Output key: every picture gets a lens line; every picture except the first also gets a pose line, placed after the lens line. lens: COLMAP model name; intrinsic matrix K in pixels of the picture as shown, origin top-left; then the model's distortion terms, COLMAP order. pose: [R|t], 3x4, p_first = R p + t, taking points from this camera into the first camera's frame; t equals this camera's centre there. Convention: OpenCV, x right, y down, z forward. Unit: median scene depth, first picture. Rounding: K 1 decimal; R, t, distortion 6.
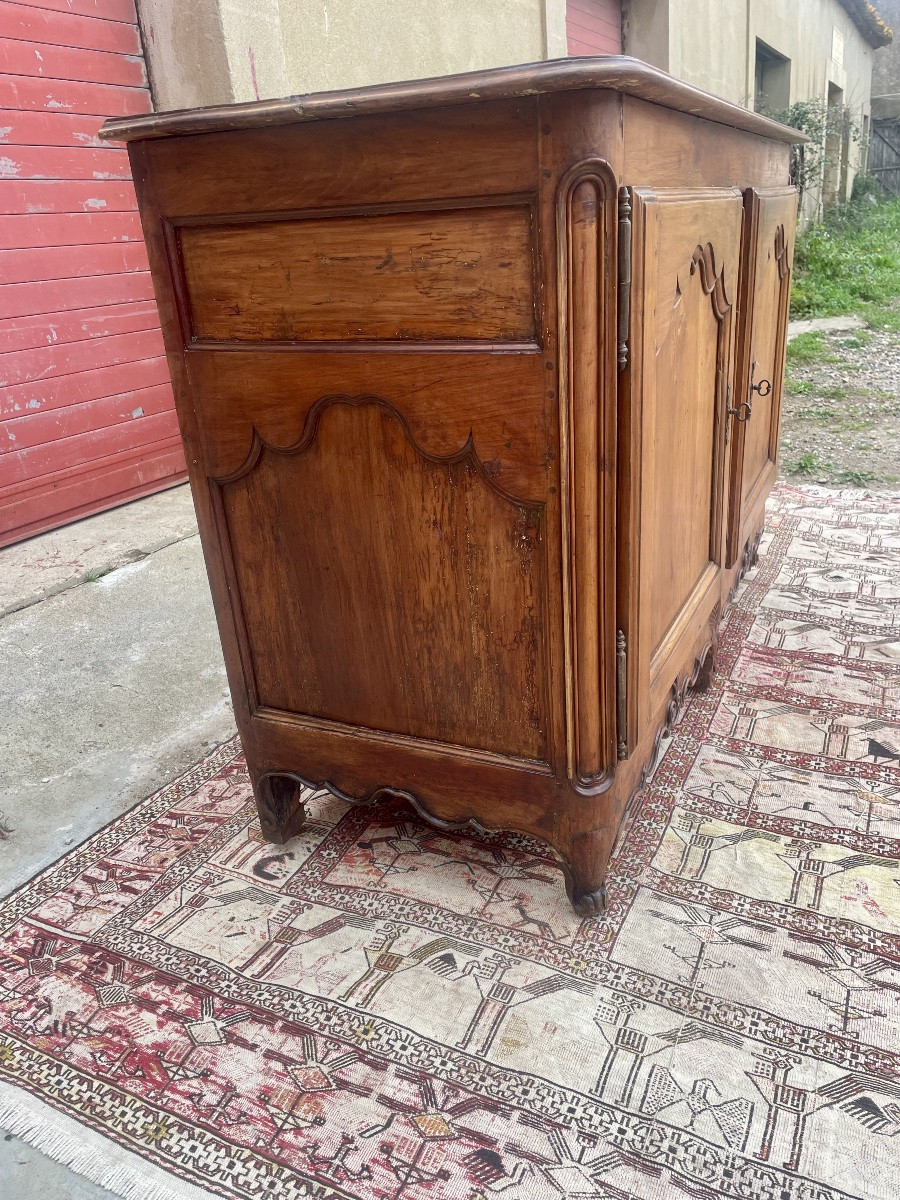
lens RADIAL K [[905.7, 0, 463.7], [0, 905.7, 587.4], [0, 0, 1]] dist [0.092412, -0.122773]
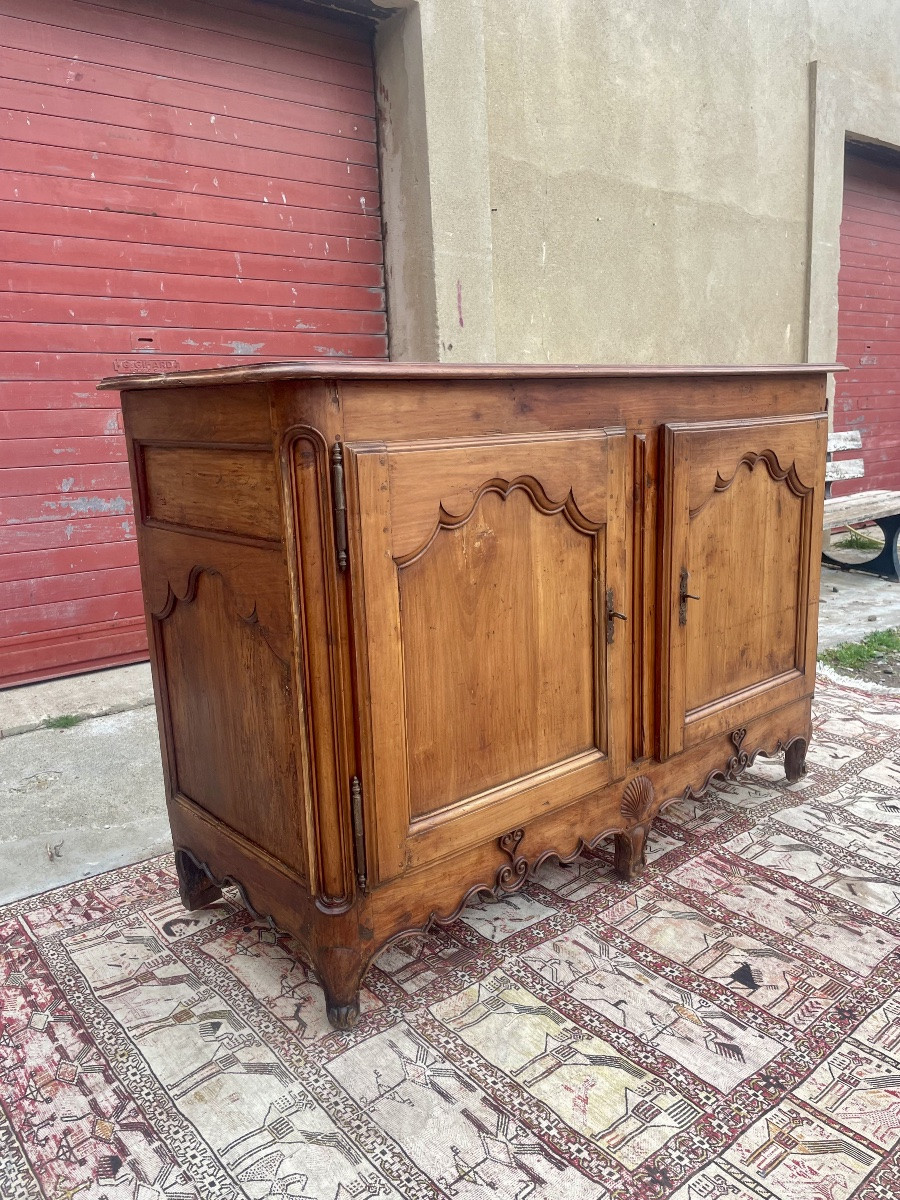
lens RADIAL K [[905.7, 0, 452.7], [0, 905.7, 590.5], [0, 0, 1]] dist [0.092412, -0.122773]
pose [[0.911750, 0.113630, -0.394715, 0.623862], [-0.175445, 0.976636, -0.124105, -0.056963], [0.371390, 0.182404, 0.910383, -0.092723]]
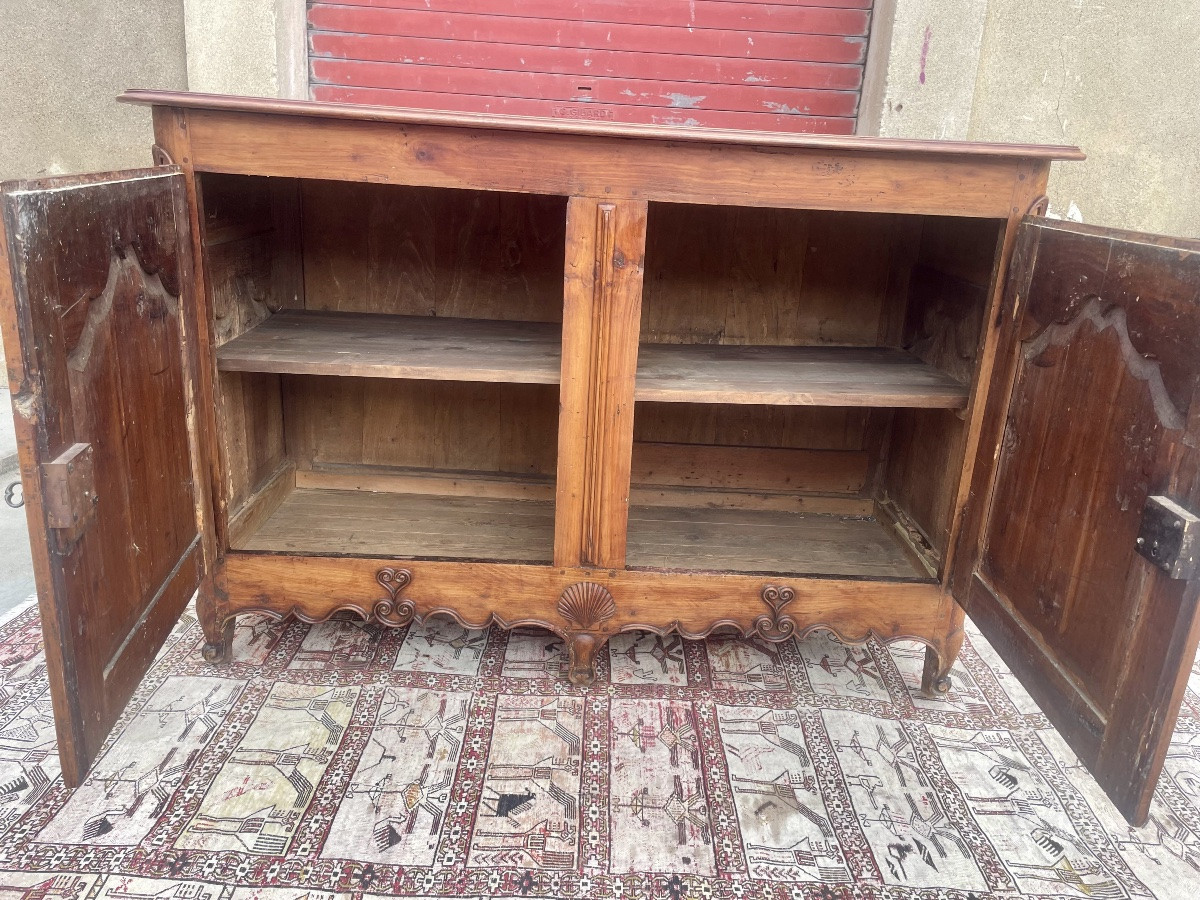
lens RADIAL K [[905.7, 0, 606.1], [0, 905.7, 442.8], [0, 0, 1]] dist [0.092412, -0.122773]
pose [[0.428394, 0.348218, -0.833800, 1.369438], [-0.413038, 0.896179, 0.162057, -0.394113], [0.803665, 0.274967, 0.527746, 0.617317]]
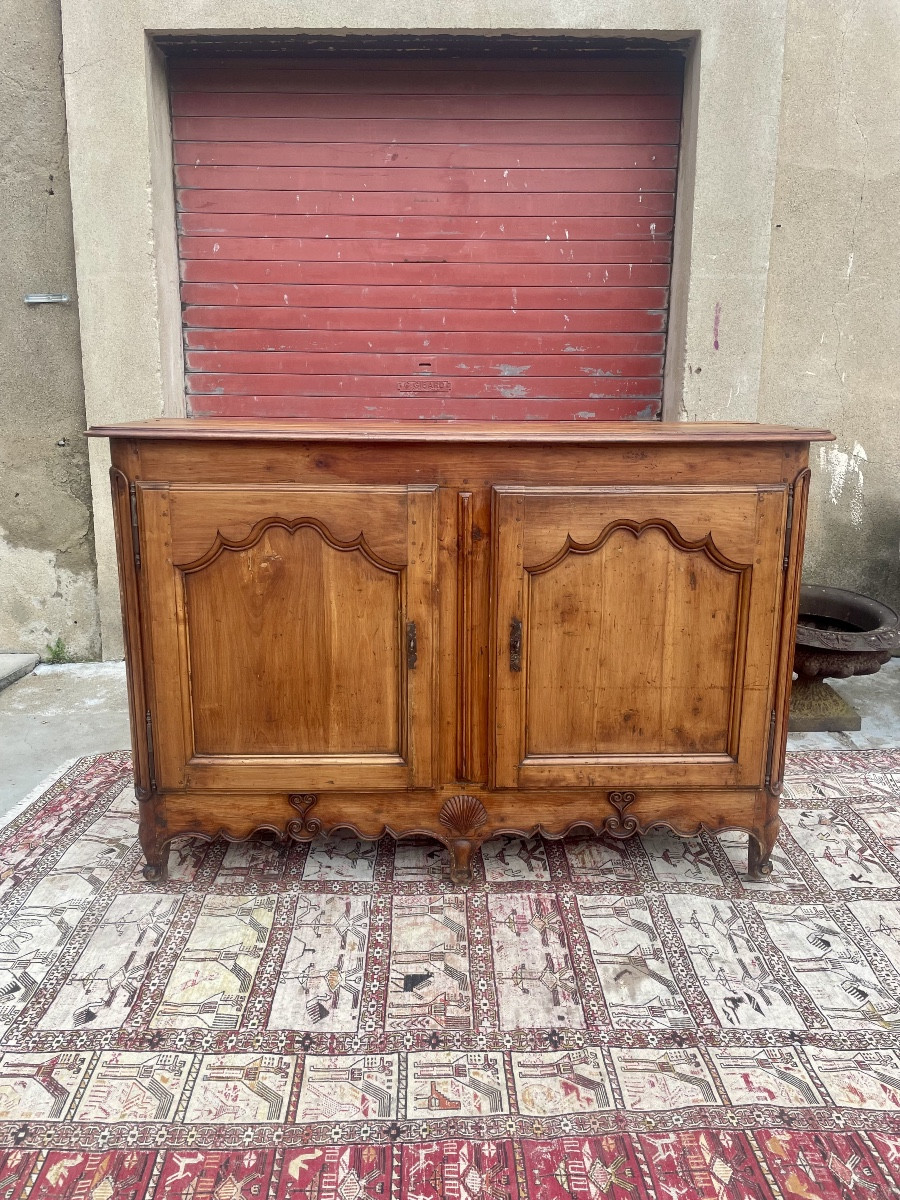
lens RADIAL K [[905.7, 0, 445.8], [0, 905.7, 587.2], [0, 0, 1]] dist [0.092412, -0.122773]
pose [[0.446625, 0.252911, -0.858232, 1.581667], [-0.365405, 0.927136, 0.083059, -0.444648], [0.816704, 0.276506, 0.506497, 0.422681]]
